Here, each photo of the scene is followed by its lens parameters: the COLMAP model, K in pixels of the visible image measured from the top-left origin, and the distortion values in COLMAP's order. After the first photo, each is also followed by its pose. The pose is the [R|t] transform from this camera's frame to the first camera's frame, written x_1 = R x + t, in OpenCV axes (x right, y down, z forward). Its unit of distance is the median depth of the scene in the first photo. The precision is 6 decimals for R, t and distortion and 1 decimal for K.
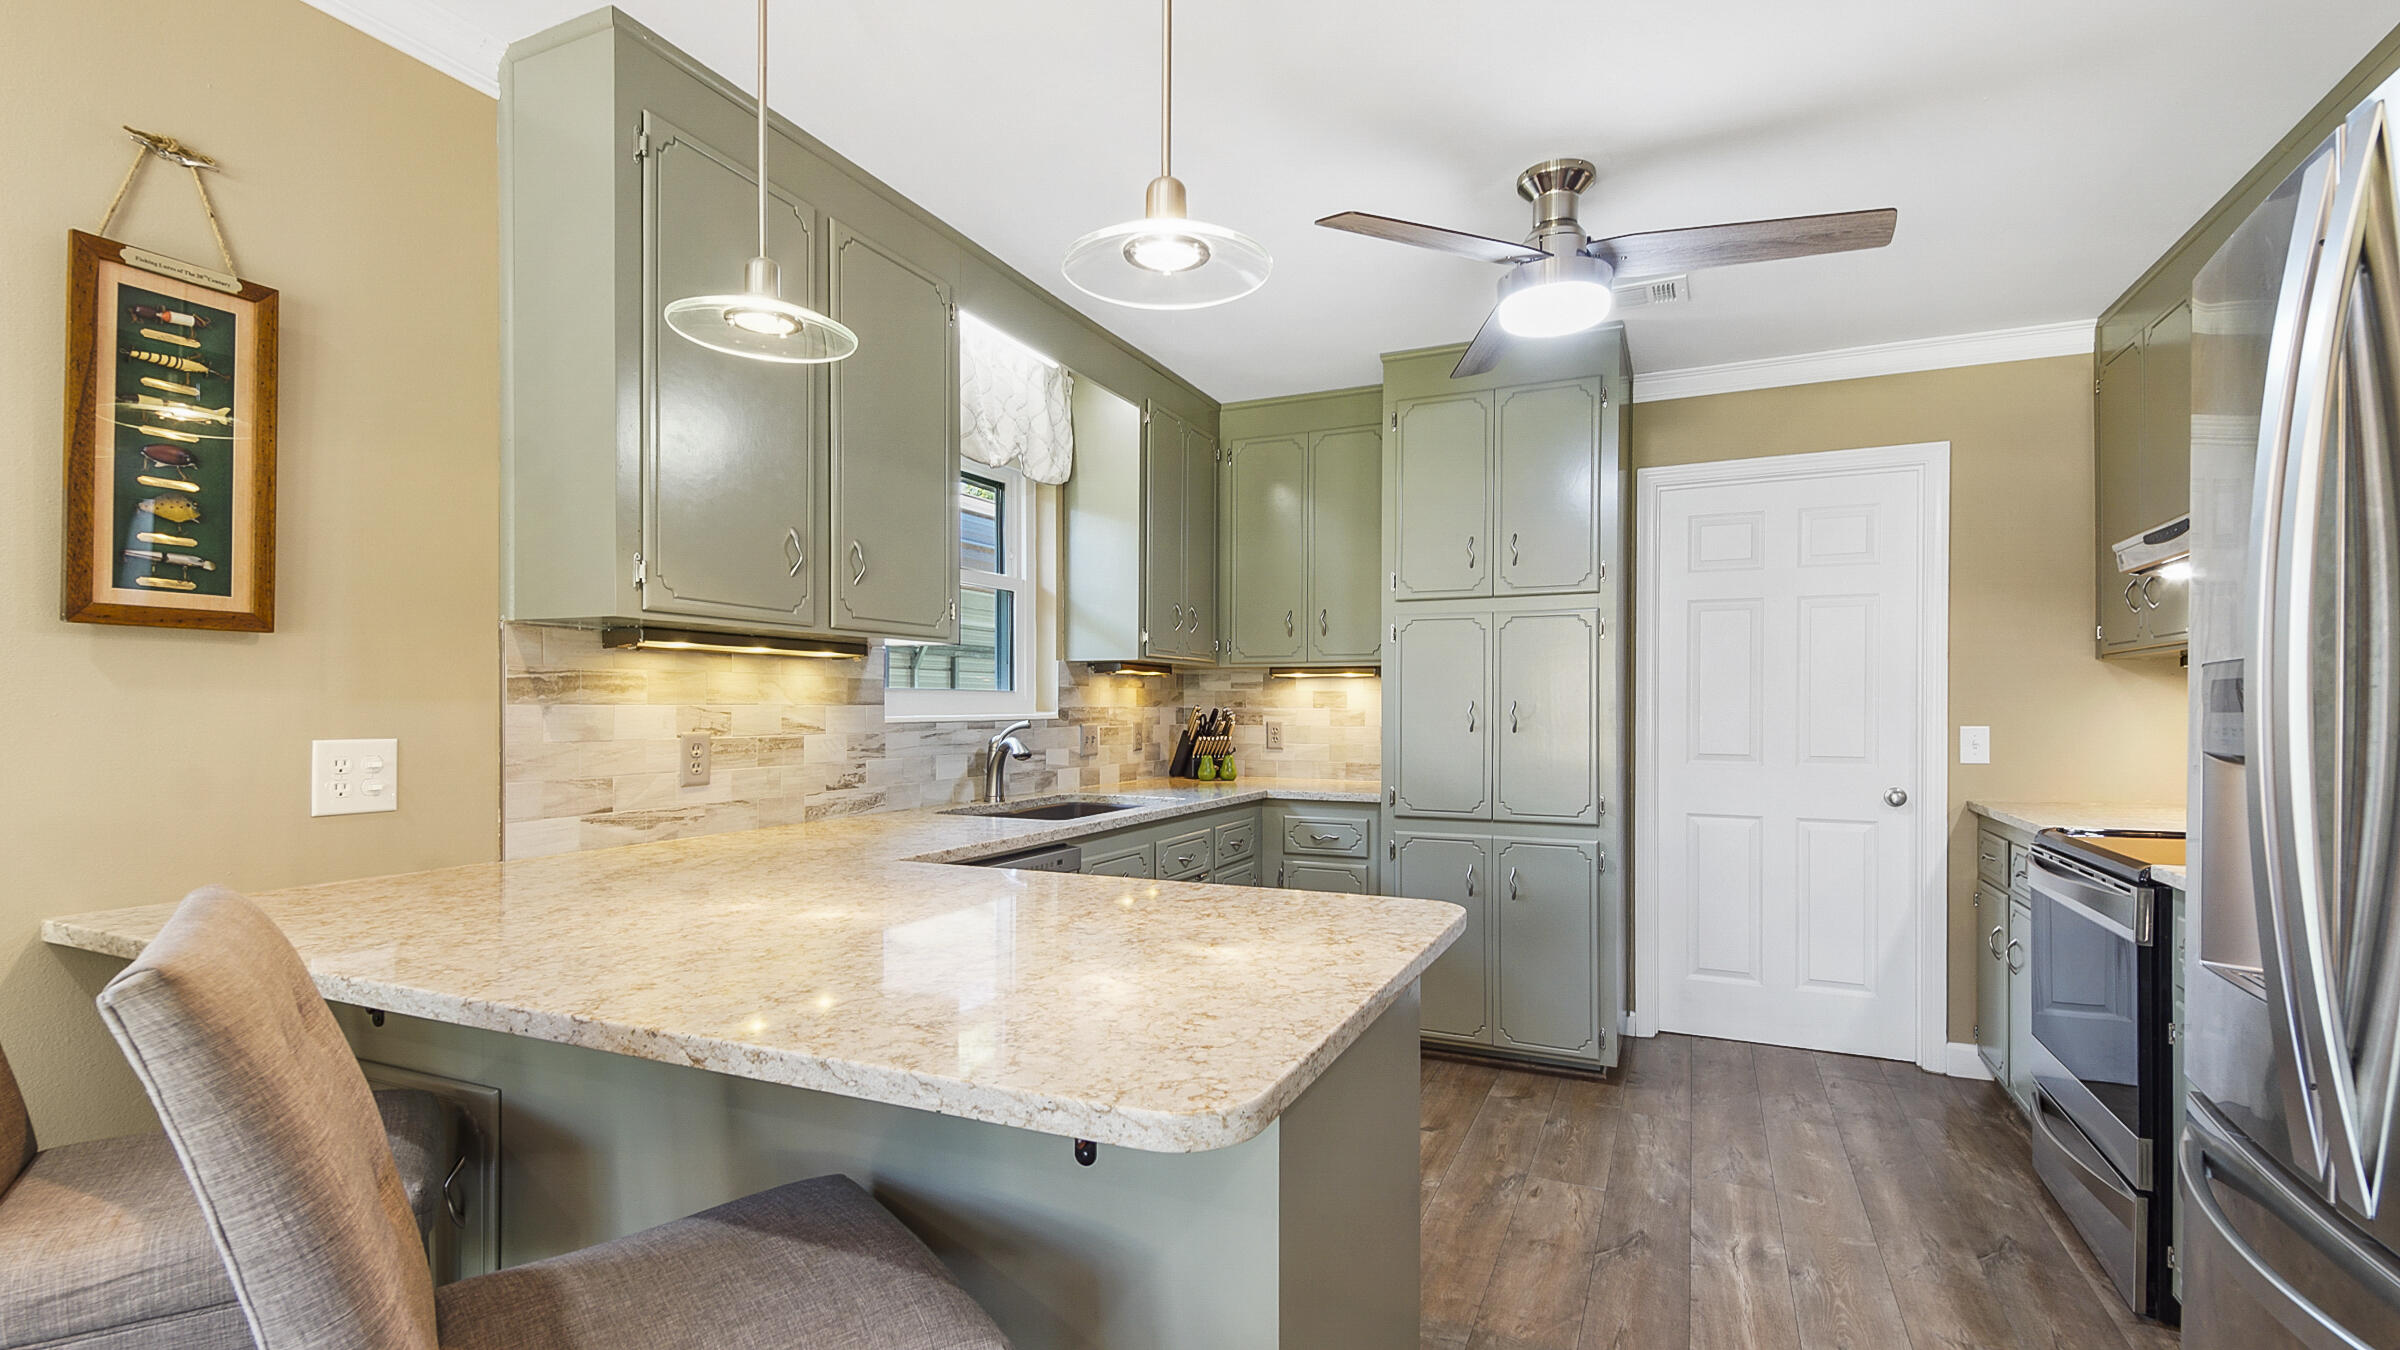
lens RADIAL K [[1112.1, 0, 1203.1], [0, 1112.1, 688.3], [0, 0, 1]] dist [-0.000611, 0.000143]
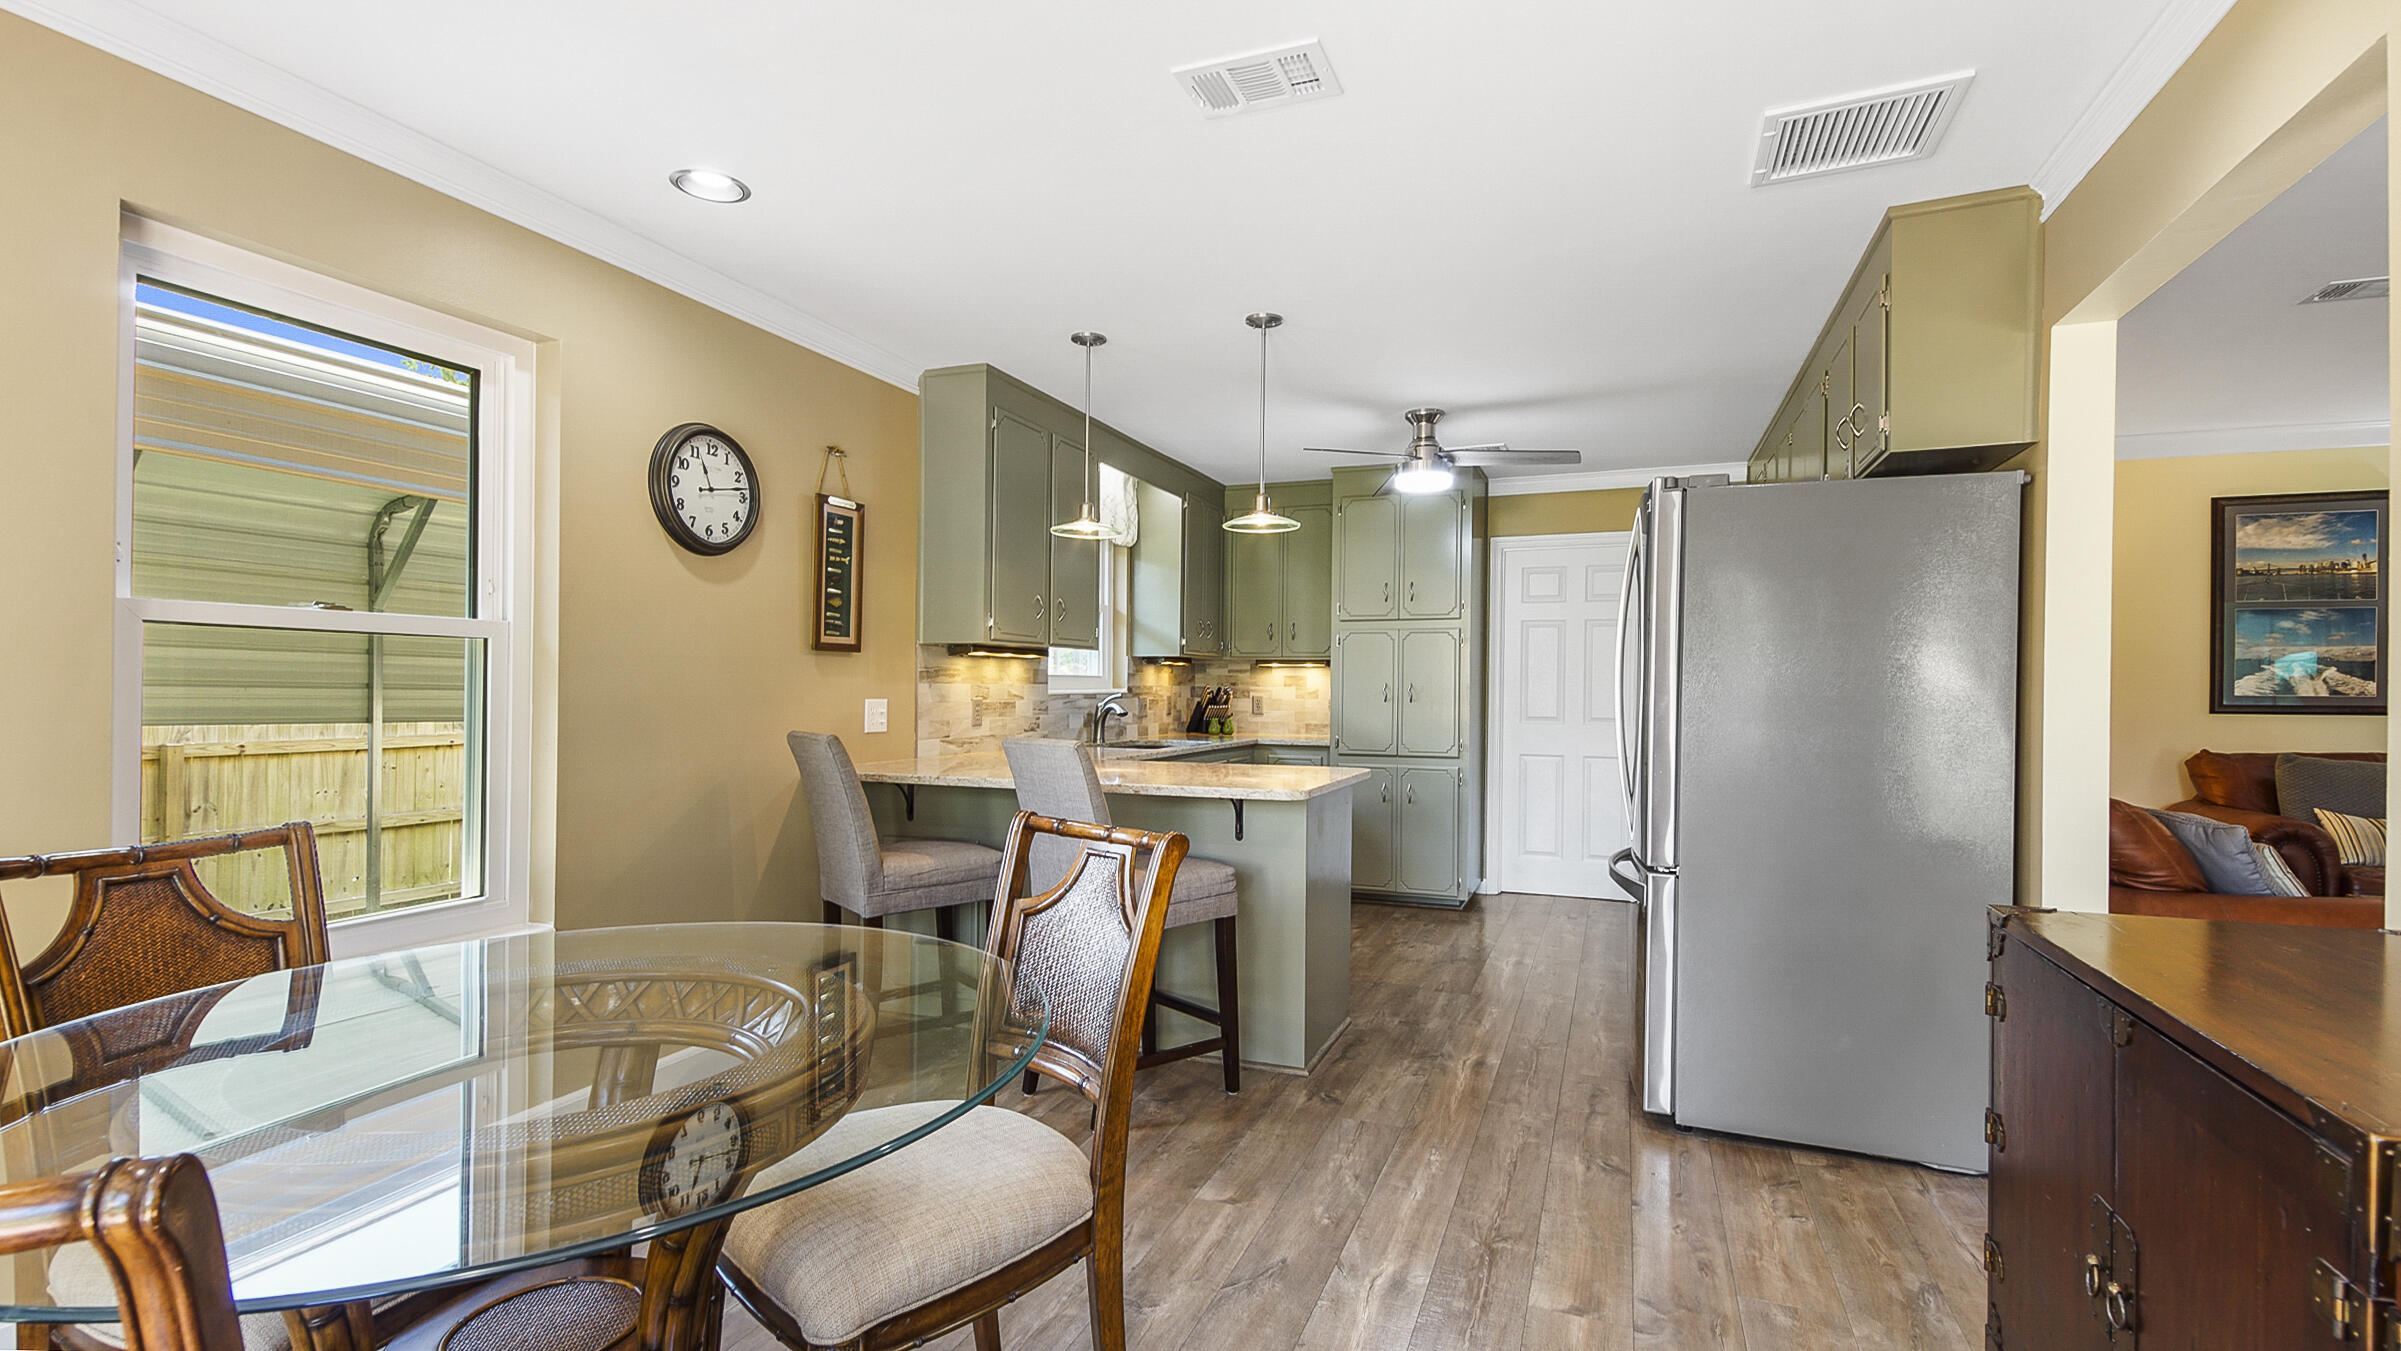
lens RADIAL K [[1063.4, 0, 1202.1], [0, 1063.4, 690.8], [0, 0, 1]] dist [-0.001923, -0.000611]
pose [[0.998893, 0.003931, 0.046882, -0.106288], [-0.004937, 0.999759, 0.021368, -0.009636], [-0.046787, -0.021576, 0.998672, -0.576752]]
